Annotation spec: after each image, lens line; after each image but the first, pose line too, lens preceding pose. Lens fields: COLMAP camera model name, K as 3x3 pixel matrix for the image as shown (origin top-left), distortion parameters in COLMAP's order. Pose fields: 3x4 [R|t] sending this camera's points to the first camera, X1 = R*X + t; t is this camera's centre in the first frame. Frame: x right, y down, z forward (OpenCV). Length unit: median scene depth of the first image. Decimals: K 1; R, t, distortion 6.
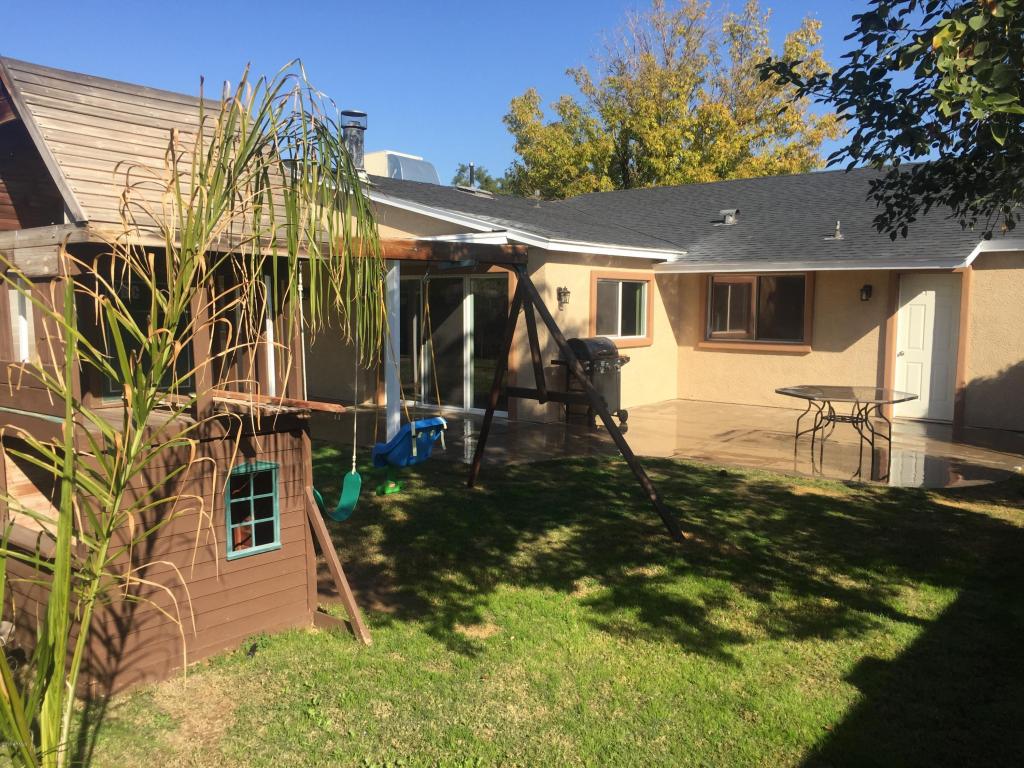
lens RADIAL K [[877.0, 0, 512.0], [0, 877.0, 384.0], [0, 0, 1]] dist [0.078845, -0.092922]
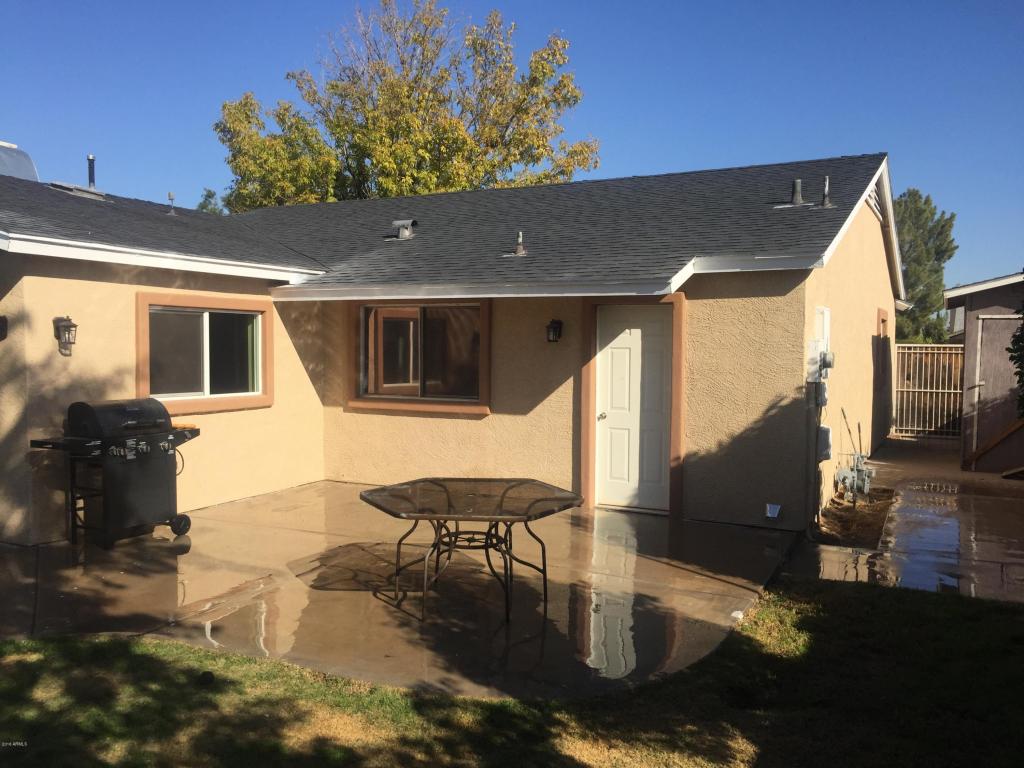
lens RADIAL K [[877.0, 0, 512.0], [0, 877.0, 384.0], [0, 0, 1]] dist [0.078845, -0.092922]
pose [[0.976377, -0.009907, 0.215845, 0.192413], [0.020161, 0.998767, -0.045356, -0.026158], [-0.215130, 0.048636, 0.975374, 0.290460]]
